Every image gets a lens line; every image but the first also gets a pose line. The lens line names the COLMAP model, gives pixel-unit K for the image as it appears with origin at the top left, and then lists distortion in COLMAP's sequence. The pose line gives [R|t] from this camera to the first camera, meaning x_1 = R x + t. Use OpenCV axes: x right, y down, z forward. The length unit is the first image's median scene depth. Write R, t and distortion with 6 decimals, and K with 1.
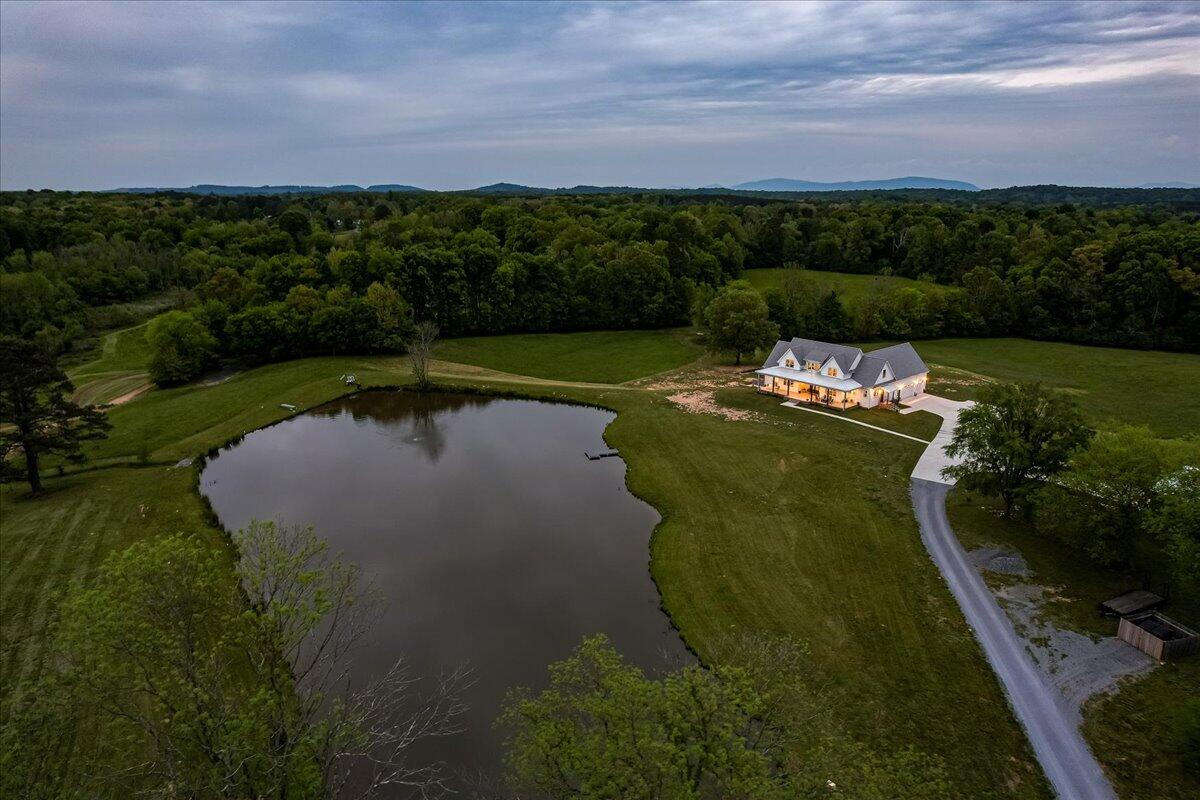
lens RADIAL K [[769.1, 0, 609.5], [0, 769.1, 397.9], [0, 0, 1]] dist [-0.077112, 0.071510]
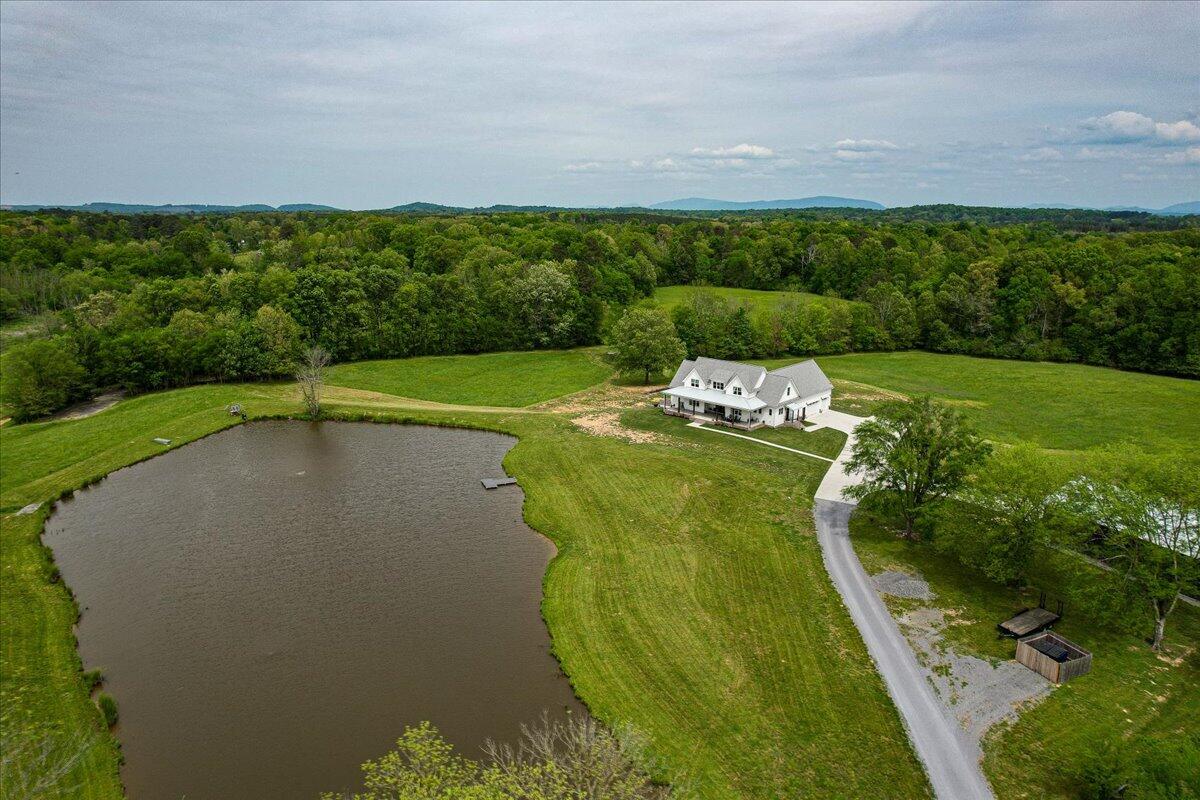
lens RADIAL K [[769.1, 0, 609.5], [0, 769.1, 397.9], [0, 0, 1]] dist [-0.077112, 0.071510]
pose [[0.994624, -0.022557, 0.101069, 0.024613], [0.024938, 0.999439, -0.022361, -0.006047], [-0.100508, 0.024761, 0.994628, 0.029738]]
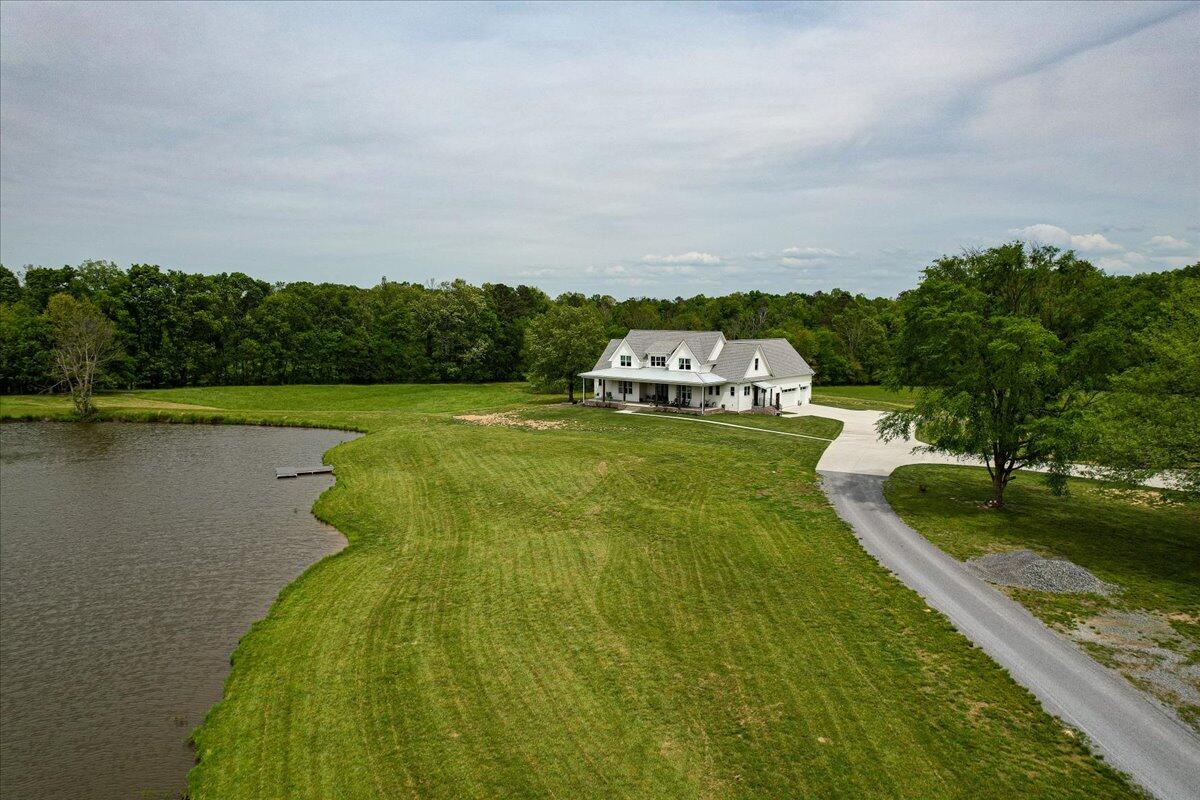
lens RADIAL K [[769.1, 0, 609.5], [0, 769.1, 397.9], [0, 0, 1]] dist [-0.077112, 0.071510]
pose [[0.985988, -0.013721, 0.166253, 0.094892], [0.039294, 0.987672, -0.151524, 0.087420], [-0.162125, 0.155933, 0.974372, 0.295200]]
